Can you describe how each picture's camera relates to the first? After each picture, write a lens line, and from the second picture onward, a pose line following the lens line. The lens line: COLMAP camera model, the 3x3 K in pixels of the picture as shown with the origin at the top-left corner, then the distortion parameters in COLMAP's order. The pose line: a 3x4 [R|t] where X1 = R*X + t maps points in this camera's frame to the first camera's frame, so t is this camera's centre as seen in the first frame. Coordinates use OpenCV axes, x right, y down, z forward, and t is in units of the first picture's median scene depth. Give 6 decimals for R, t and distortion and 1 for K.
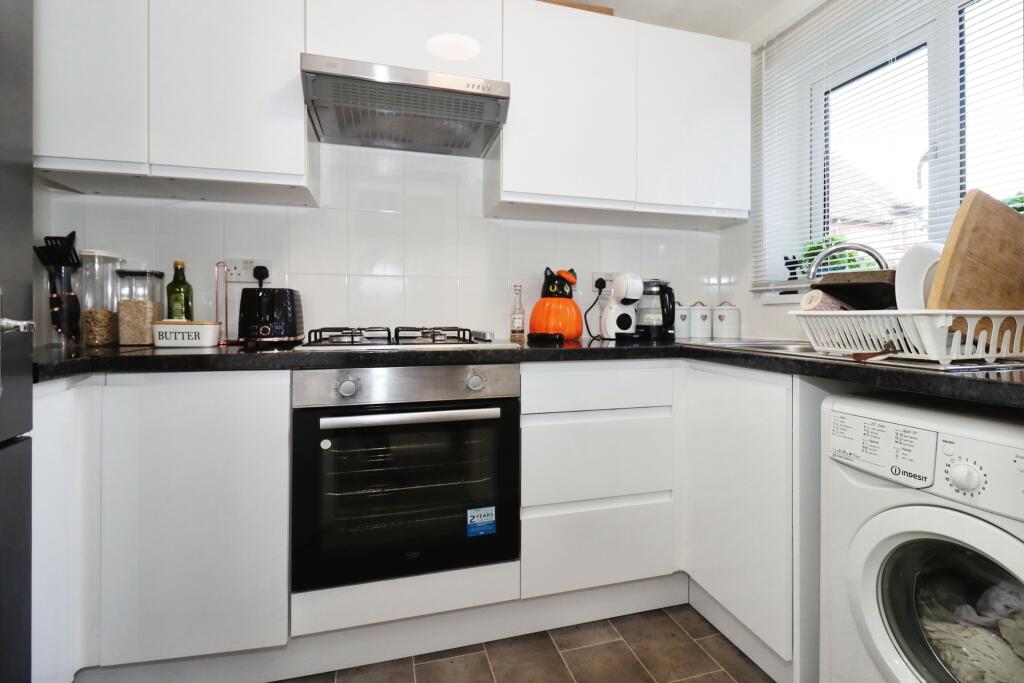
lens RADIAL K [[477.3, 0, 510.7], [0, 477.3, 311.7], [0, 0, 1]] dist [-0.025367, -0.000782]
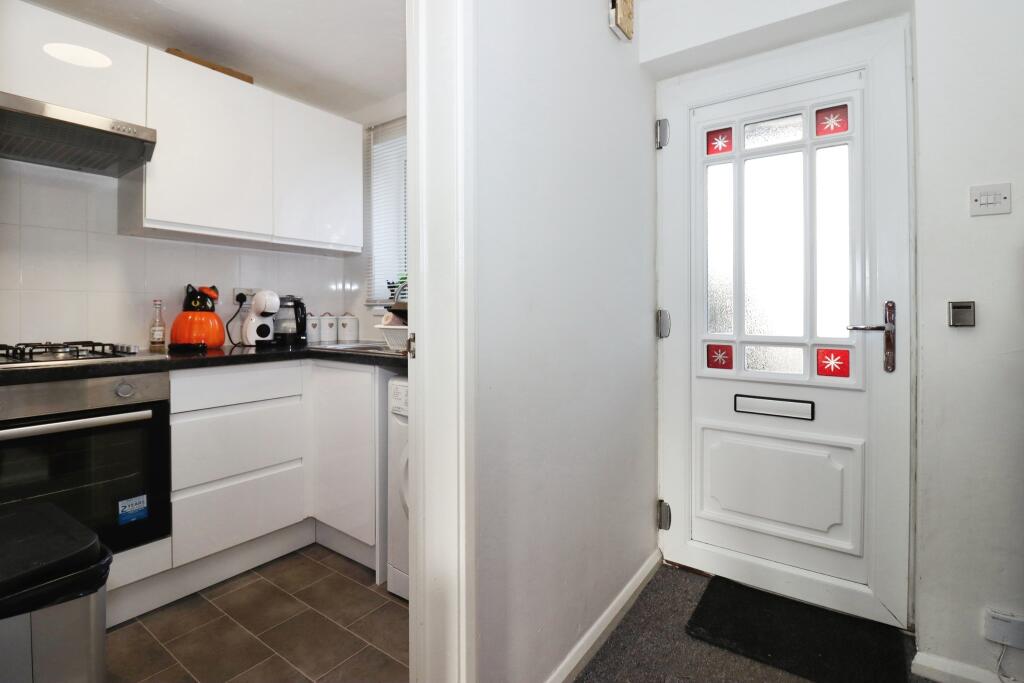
lens RADIAL K [[492.2, 0, 481.9], [0, 492.2, 315.6], [0, 0, 1]] dist [-0.002630, -0.008653]
pose [[0.799379, -0.006903, 0.600788, -0.084892], [-0.000357, 0.999928, 0.011965, -0.043131], [-0.600828, -0.009779, 0.799319, -0.418069]]
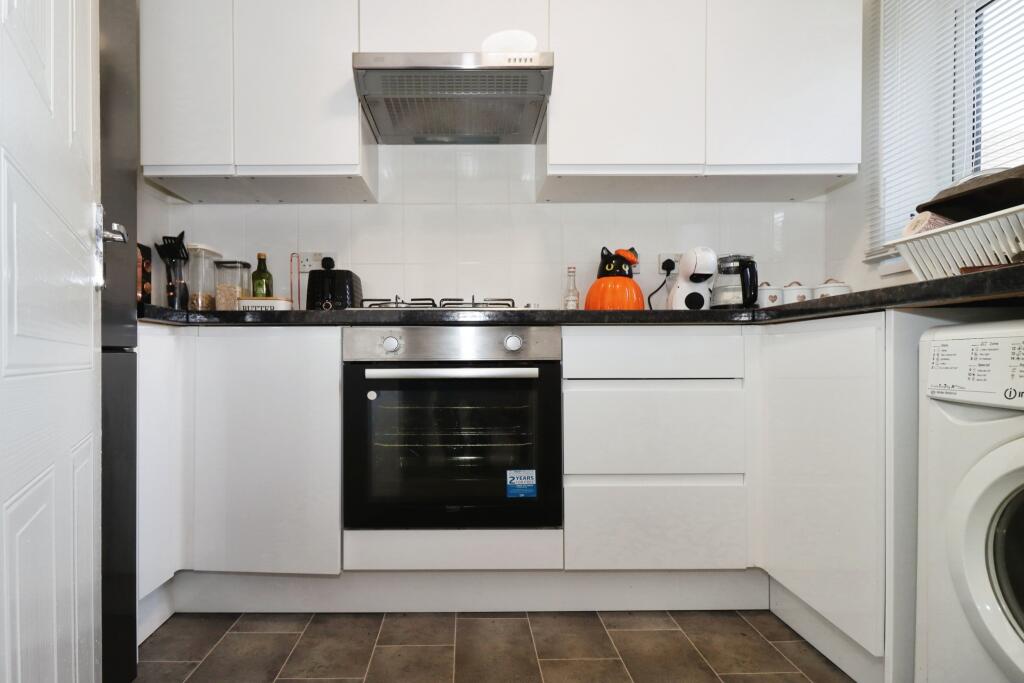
lens RADIAL K [[492.2, 0, 460.8], [0, 492.2, 358.6], [0, 0, 1]] dist [-0.002630, -0.008653]
pose [[0.959783, -0.013286, -0.280428, 0.097242], [0.015920, 0.999848, 0.007119, 0.151509], [0.280291, -0.011297, 0.959849, -0.019435]]
